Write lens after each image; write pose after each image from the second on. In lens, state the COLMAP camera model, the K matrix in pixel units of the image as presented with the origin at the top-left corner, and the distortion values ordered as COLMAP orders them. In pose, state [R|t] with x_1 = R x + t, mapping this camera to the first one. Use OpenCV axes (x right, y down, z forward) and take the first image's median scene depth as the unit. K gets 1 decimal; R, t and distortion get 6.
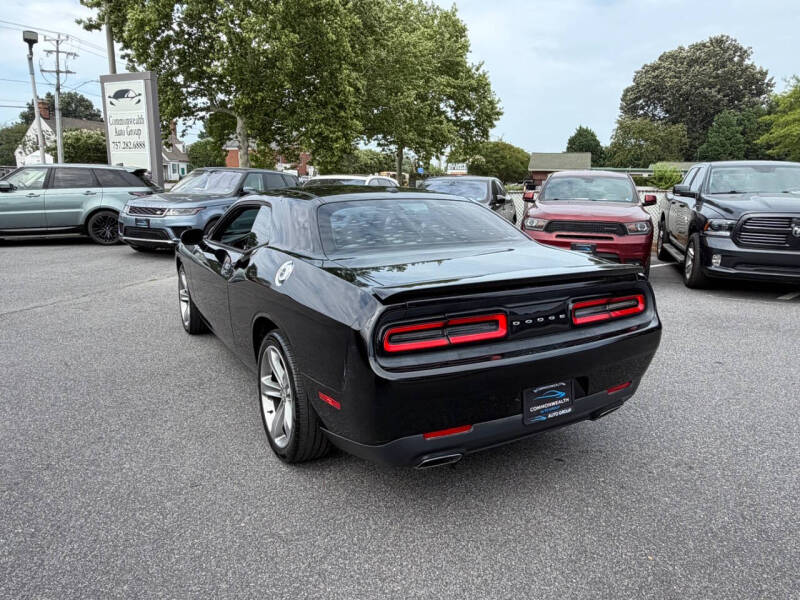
lens RADIAL K [[560.4, 0, 407.6], [0, 560.4, 296.0], [0, 0, 1]] dist [0.005664, 0.010106]
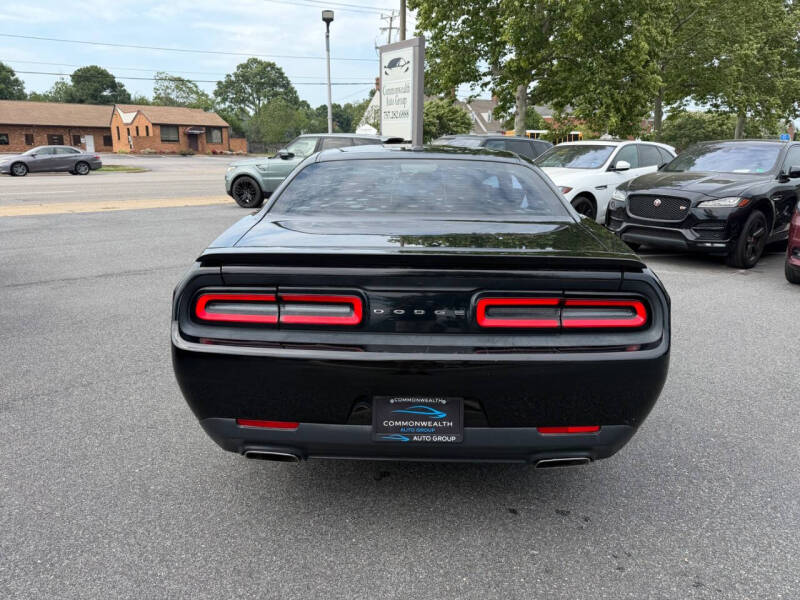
lens RADIAL K [[617.3, 0, 404.9], [0, 617.3, 297.3], [0, 0, 1]] dist [0.039915, -0.041538]
pose [[0.855085, 0.119333, -0.504569, 0.126105], [-0.105679, 0.992838, 0.055719, -0.004599], [0.507605, 0.005678, 0.861571, 0.050937]]
